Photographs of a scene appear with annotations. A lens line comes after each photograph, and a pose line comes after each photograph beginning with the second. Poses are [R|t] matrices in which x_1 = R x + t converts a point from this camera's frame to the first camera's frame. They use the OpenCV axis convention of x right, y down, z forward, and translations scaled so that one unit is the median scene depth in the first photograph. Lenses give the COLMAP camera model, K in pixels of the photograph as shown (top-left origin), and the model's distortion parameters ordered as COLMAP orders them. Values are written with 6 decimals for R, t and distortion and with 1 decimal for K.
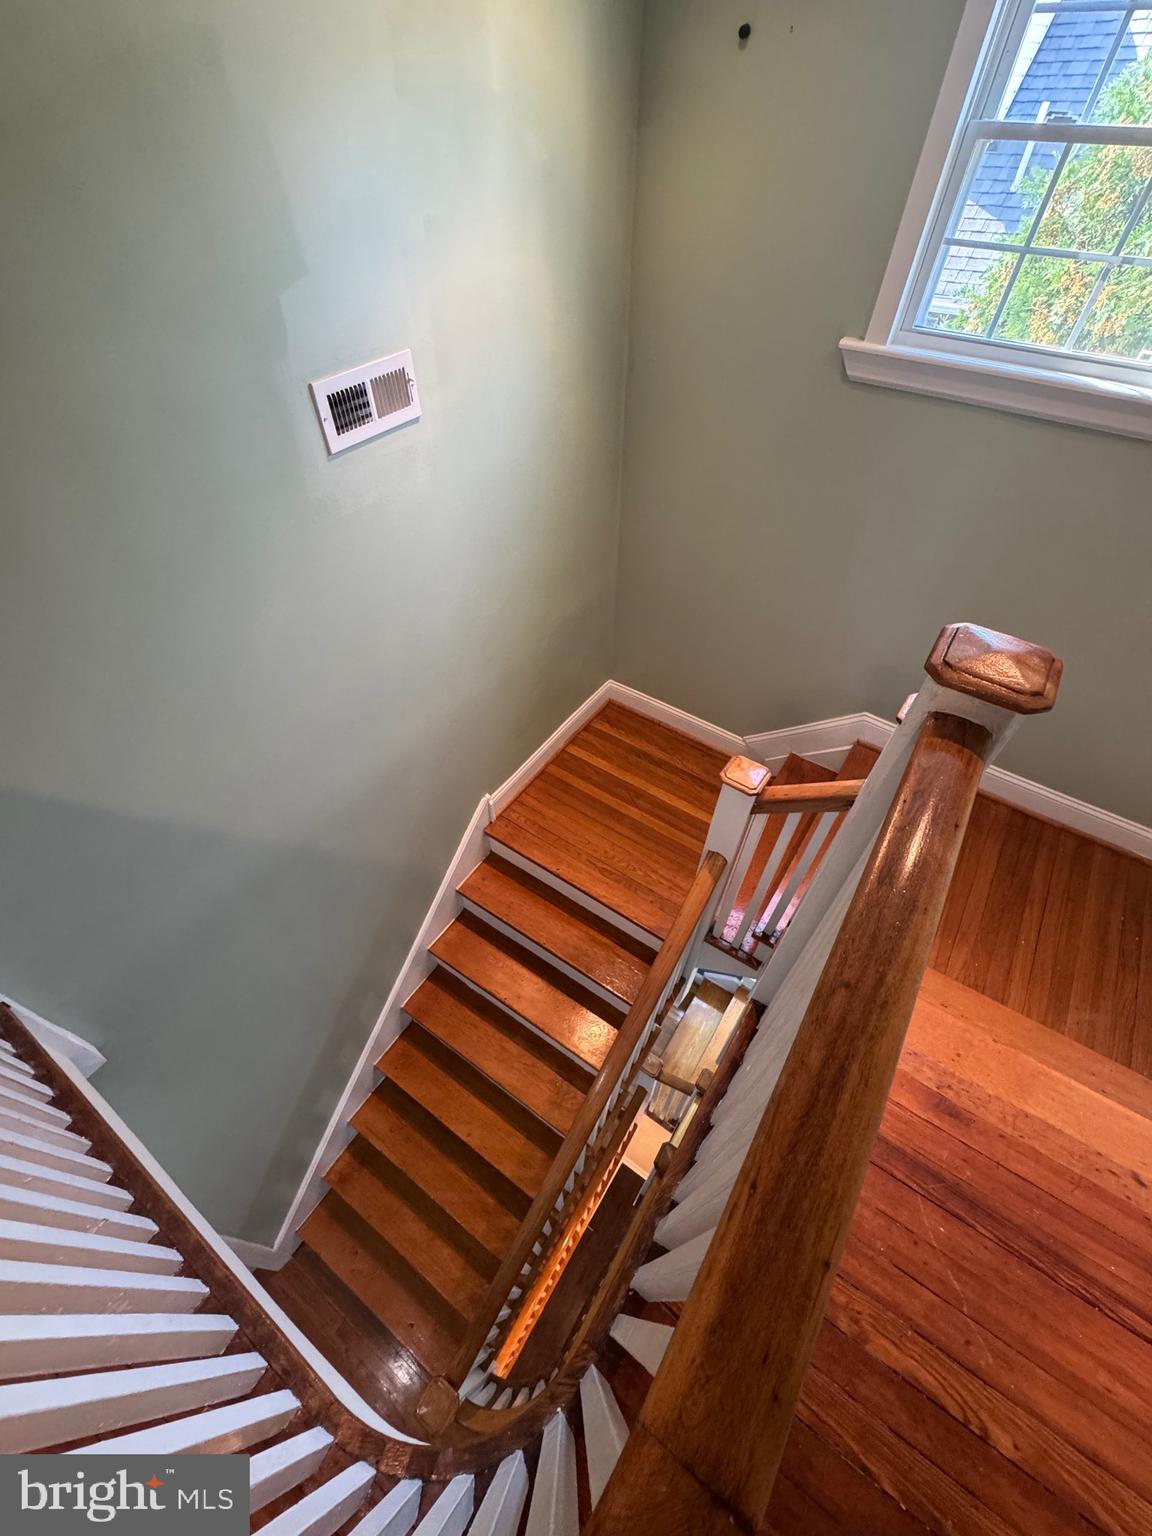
lens RADIAL K [[618.9, 0, 574.9], [0, 618.9, 766.6], [0, 0, 1]] dist [-0.000662, -0.000049]
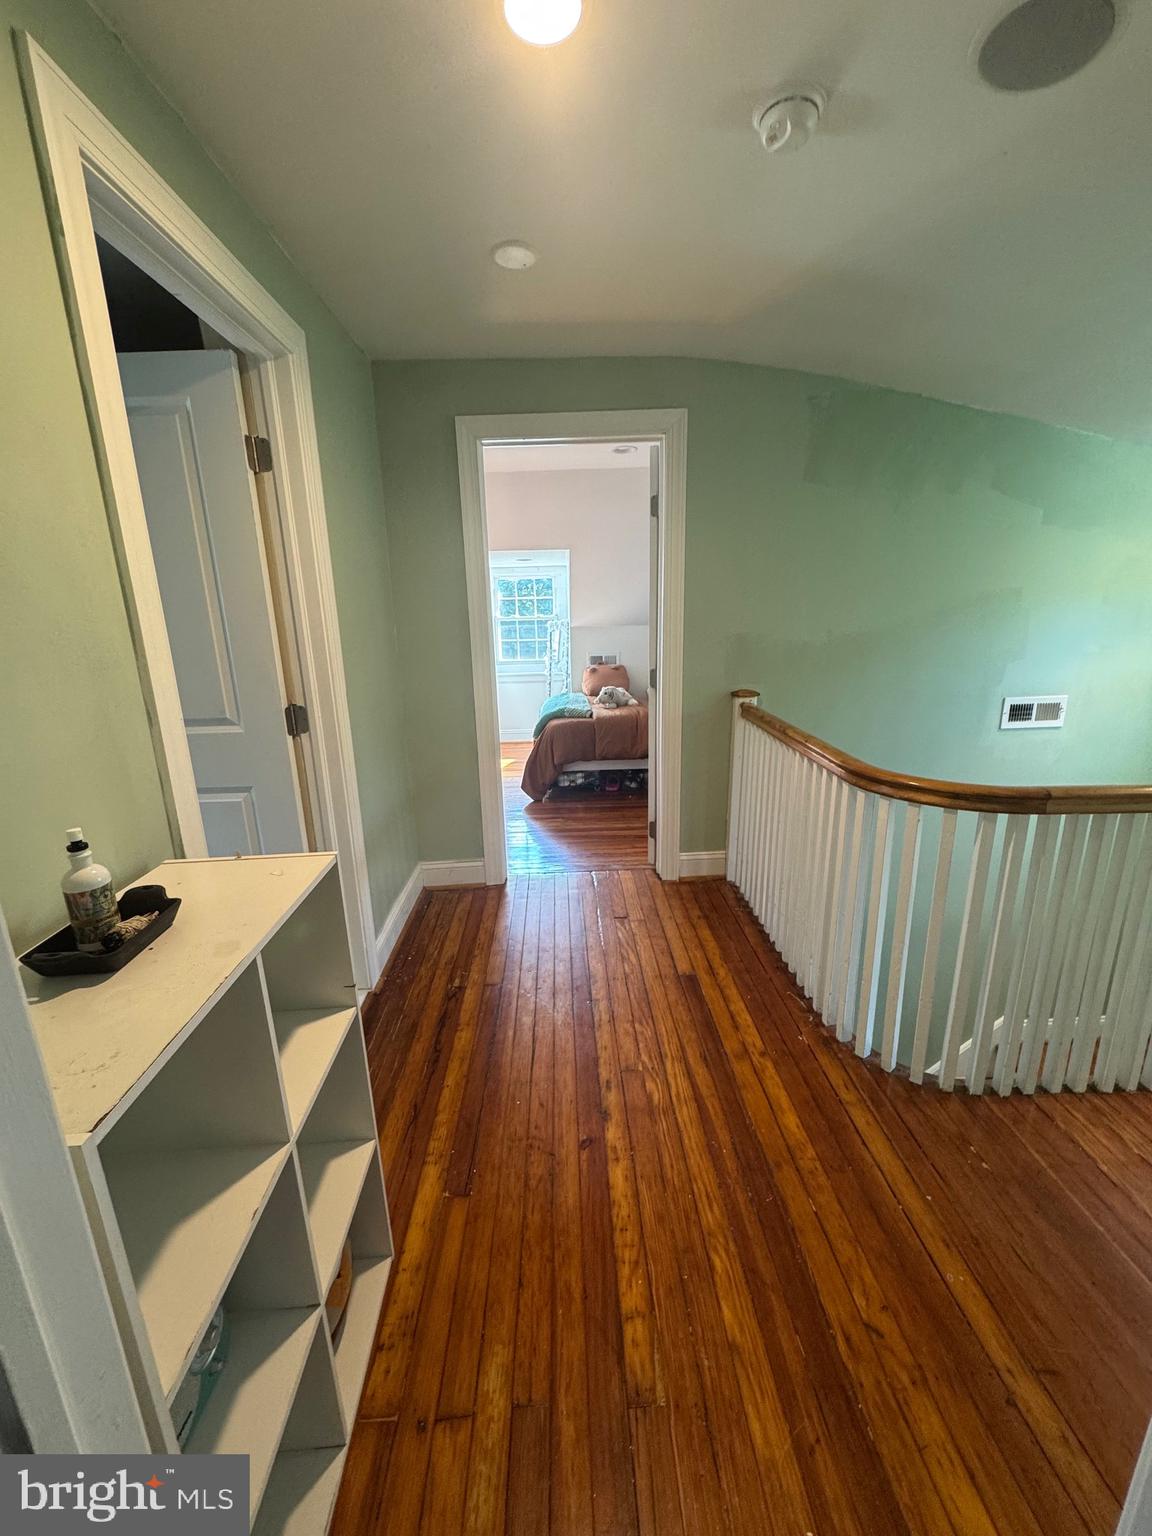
lens RADIAL K [[618.9, 0, 574.2], [0, 618.9, 768.3], [0, 0, 1]] dist [-0.000662, -0.000049]
pose [[0.578577, 0.191572, -0.792810, 0.444757], [-0.596553, 0.762261, -0.251162, 0.965295], [0.556213, 0.618270, 0.555310, -0.853880]]
